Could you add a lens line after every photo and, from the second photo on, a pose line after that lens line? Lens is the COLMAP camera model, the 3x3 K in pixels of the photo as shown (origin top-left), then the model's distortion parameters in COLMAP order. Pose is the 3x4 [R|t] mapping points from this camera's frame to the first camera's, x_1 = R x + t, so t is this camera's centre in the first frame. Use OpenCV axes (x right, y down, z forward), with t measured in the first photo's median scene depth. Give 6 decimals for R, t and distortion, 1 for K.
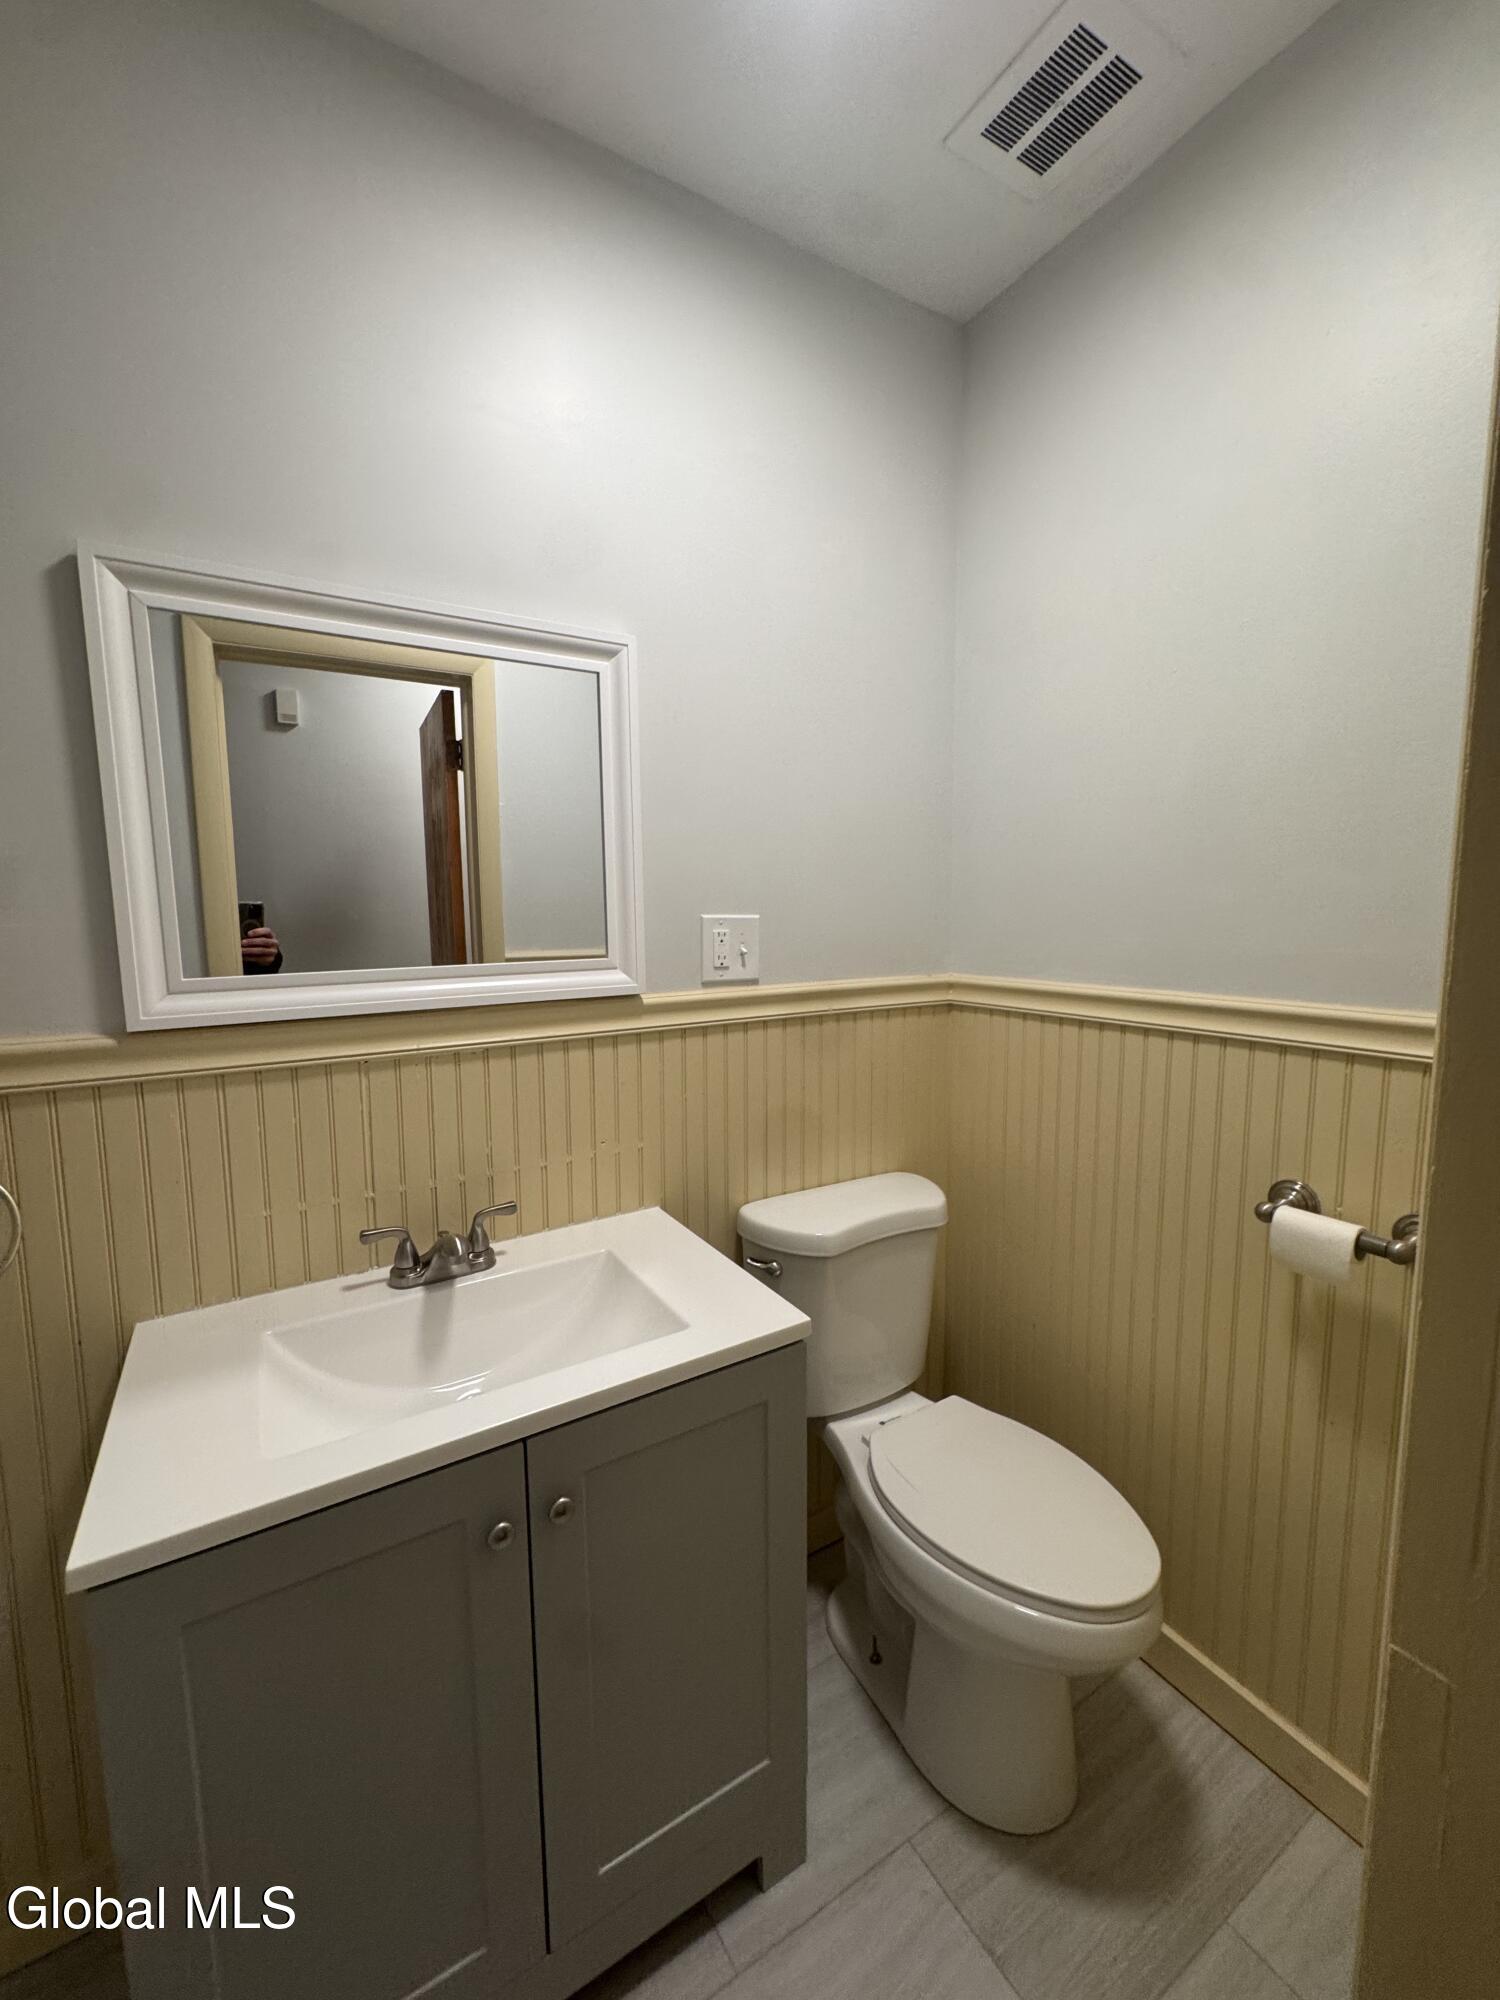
lens RADIAL K [[804.8, 0, 750.0], [0, 804.8, 1000.0], [0, 0, 1]] dist [0.000678, 0.000316]
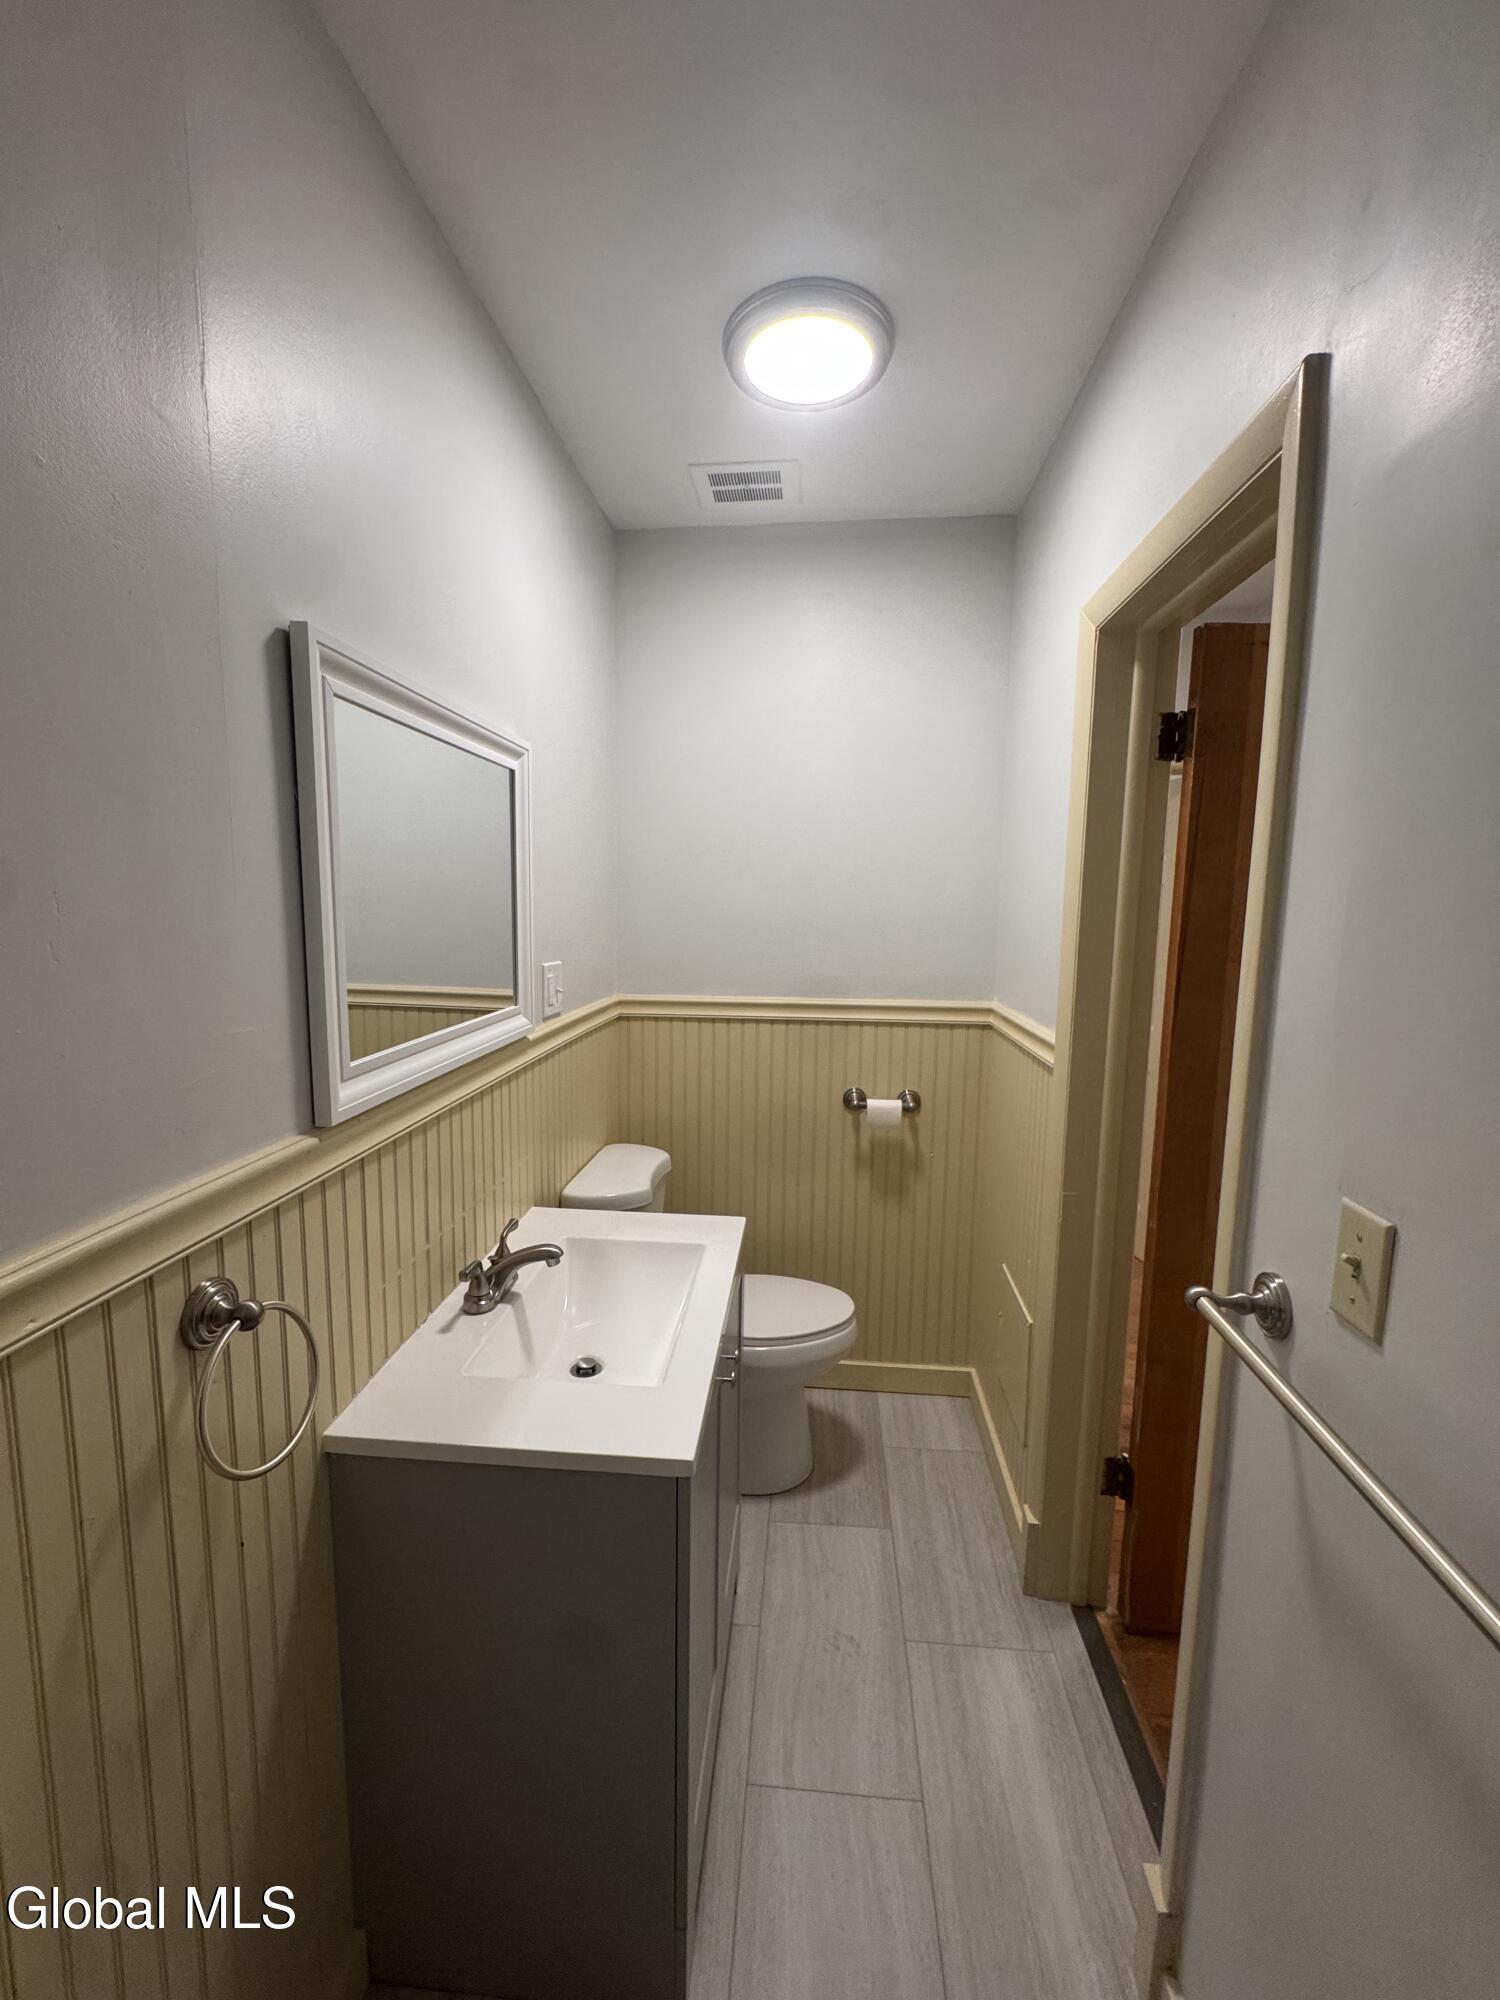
lens RADIAL K [[804.8, 0, 750.0], [0, 804.8, 1000.0], [0, 0, 1]] dist [0.000678, 0.000316]
pose [[0.592875, -0.078705, 0.801439, -1.088456], [0.071437, 0.996429, 0.045008, -0.104468], [-0.802119, 0.030568, 0.596381, 0.010699]]
